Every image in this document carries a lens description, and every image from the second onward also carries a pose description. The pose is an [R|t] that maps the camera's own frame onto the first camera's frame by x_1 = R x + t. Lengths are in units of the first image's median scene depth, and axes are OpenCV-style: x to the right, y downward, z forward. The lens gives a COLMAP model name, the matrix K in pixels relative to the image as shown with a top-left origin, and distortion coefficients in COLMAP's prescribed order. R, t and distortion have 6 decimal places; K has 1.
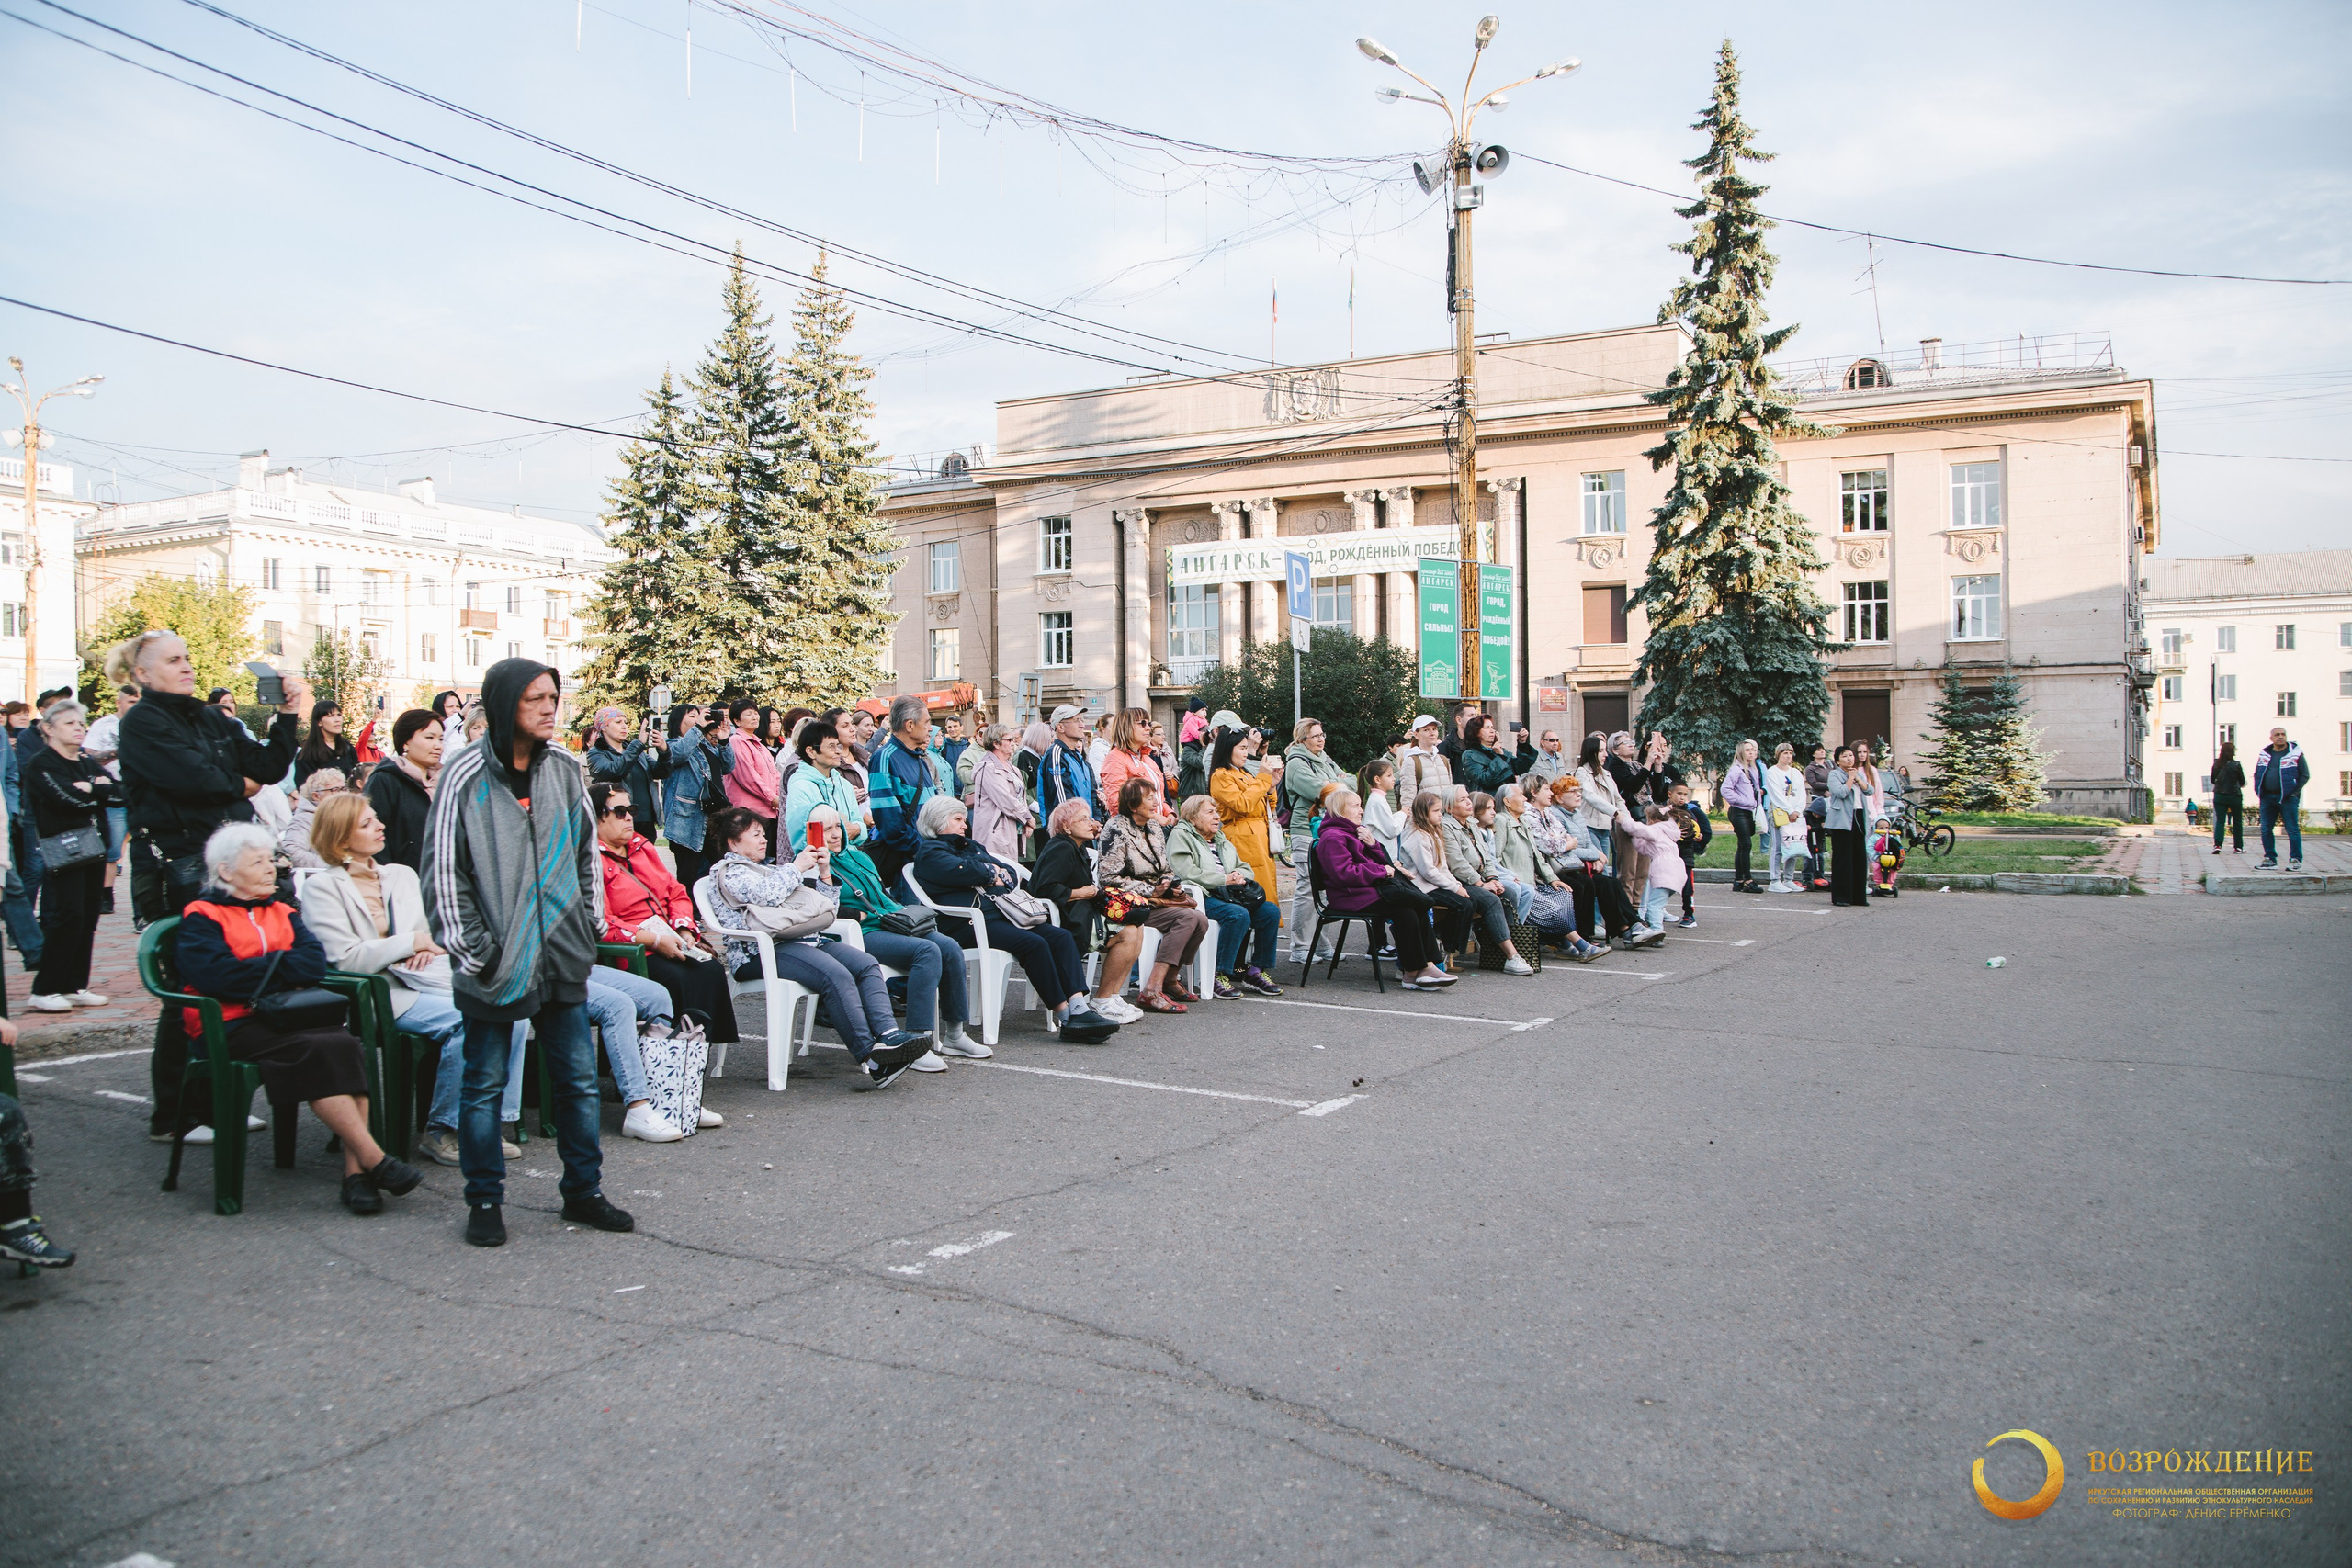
lens RADIAL K [[1895.6, 0, 1197.8], [0, 1895.6, 867.6], [0, 0, 1]] dist [-0.107146, 0.092568]
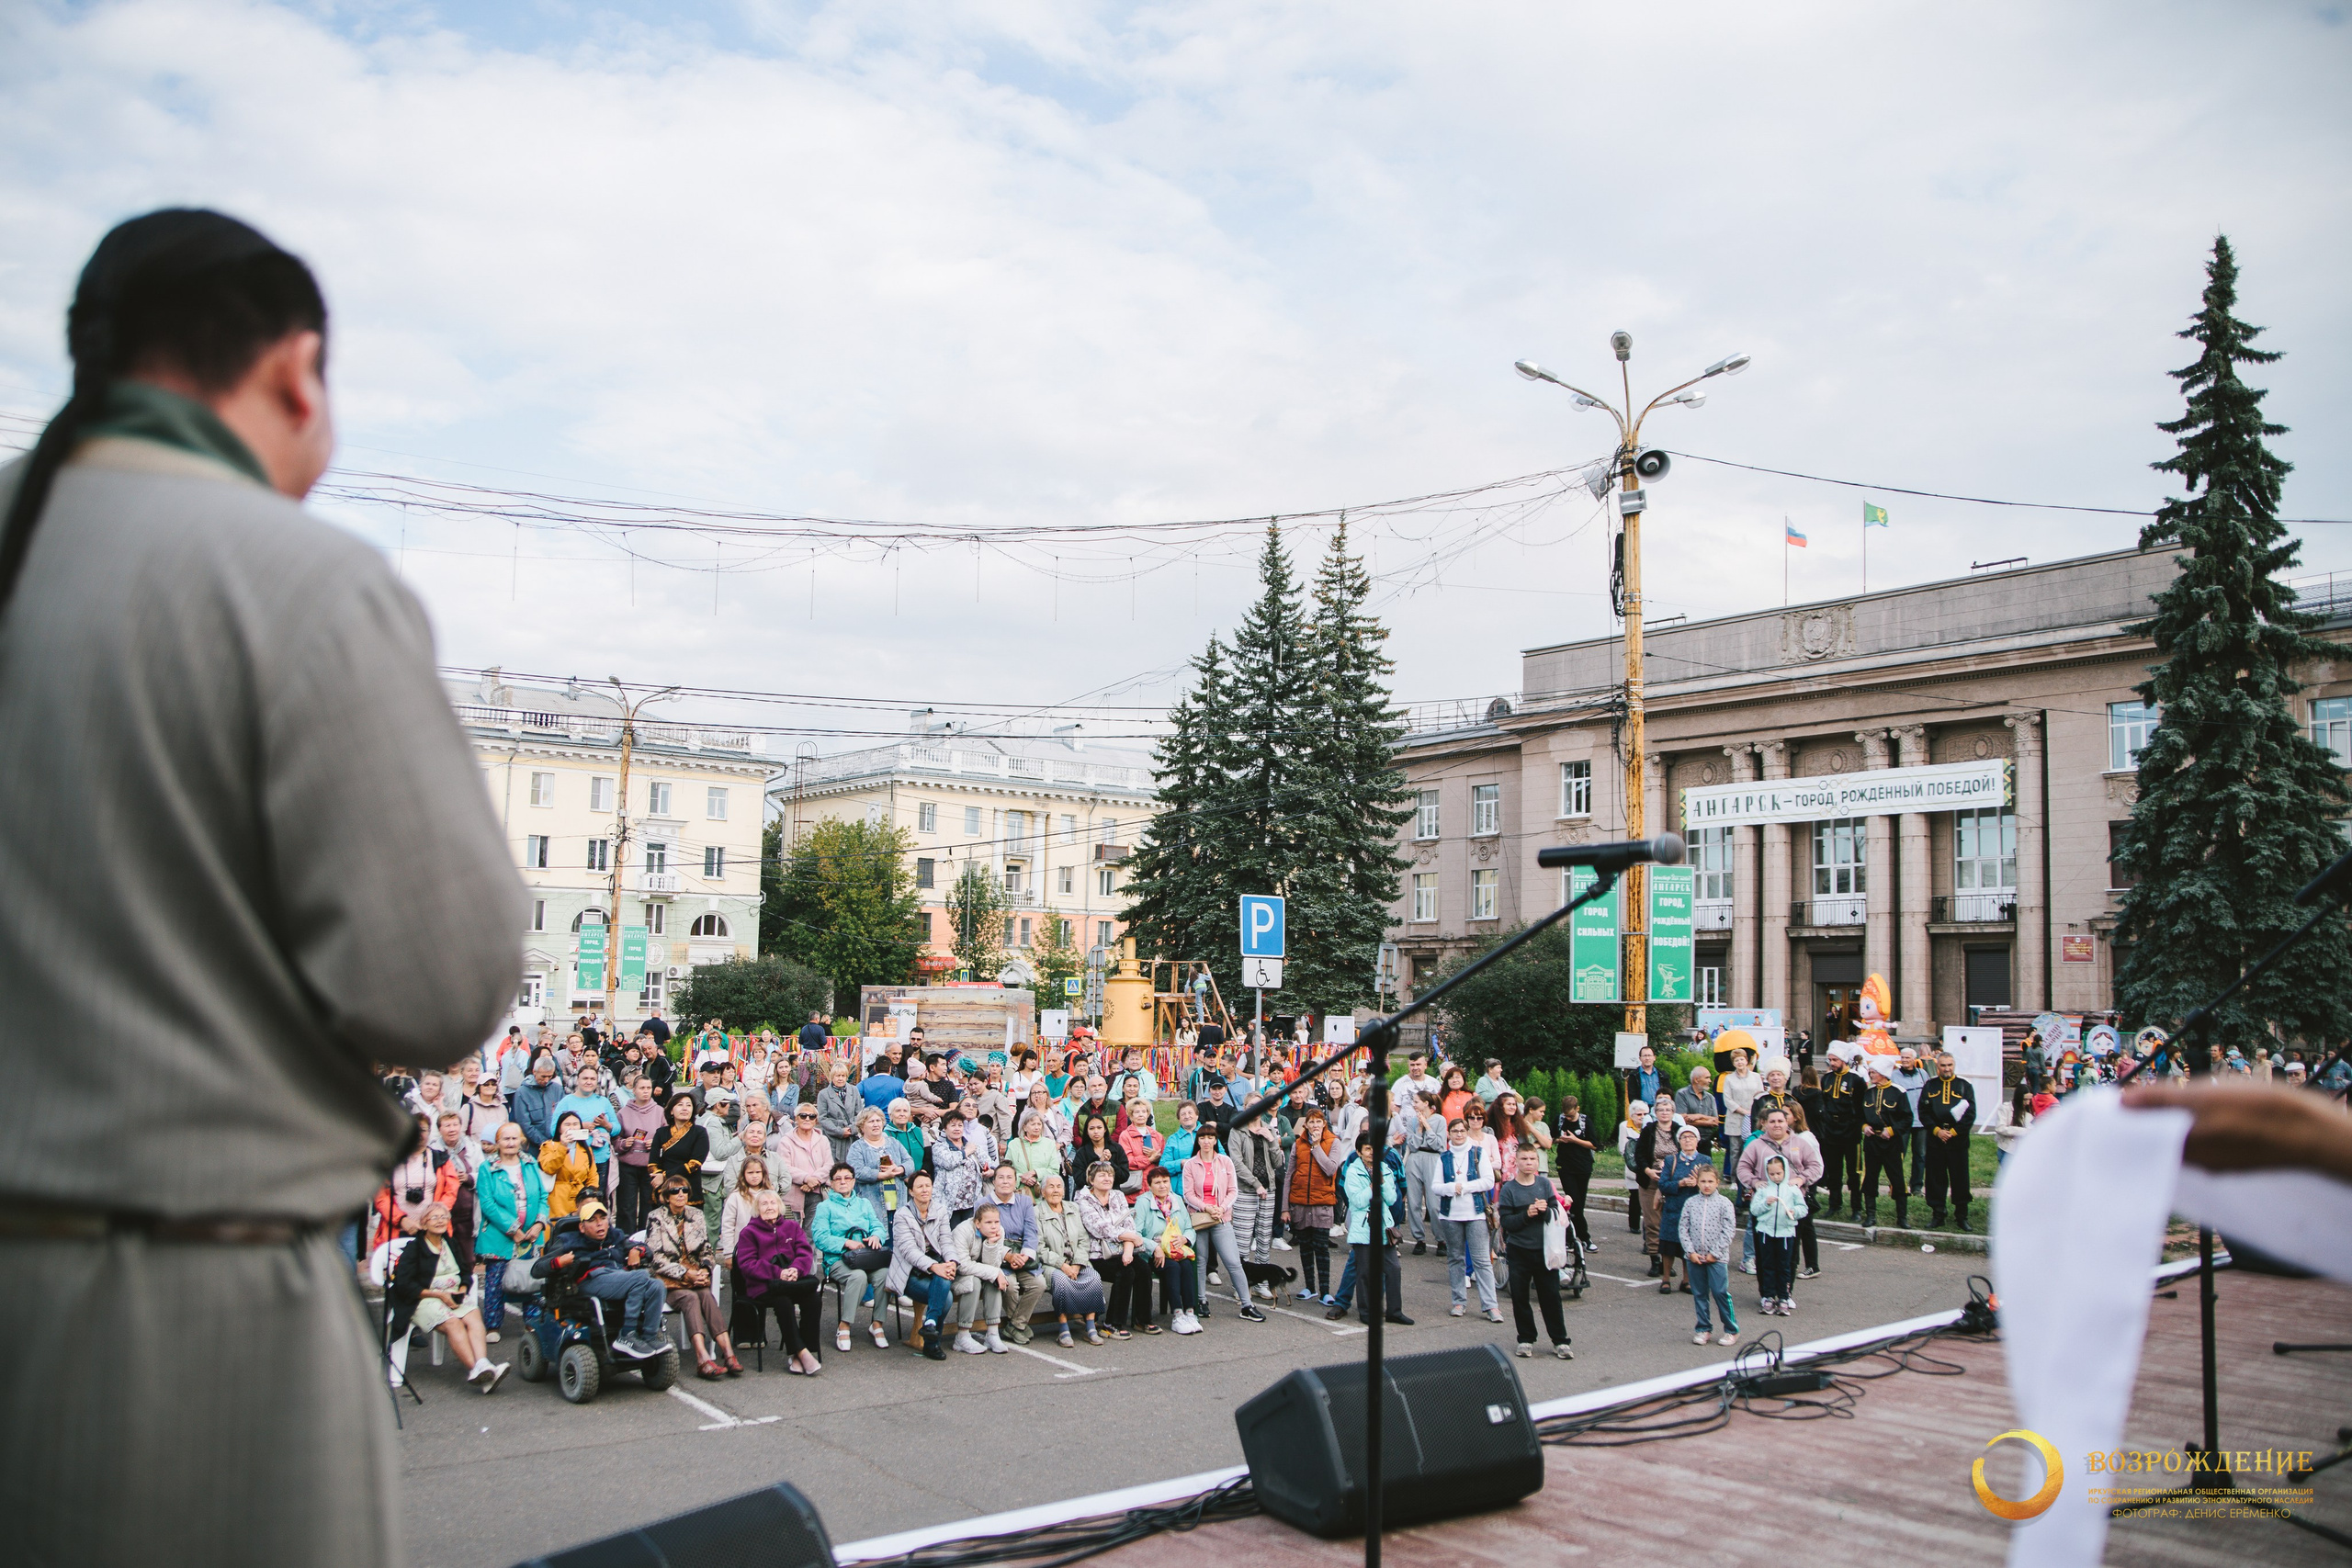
lens RADIAL K [[1895.6, 0, 1176.7], [0, 1895.6, 847.3], [0, 0, 1]] dist [-0.107146, 0.092568]
pose [[0.923748, -0.014063, -0.382742, 0.121705], [-0.031955, 0.993011, -0.113610, -0.020477], [0.381665, 0.117178, 0.916843, -0.000624]]
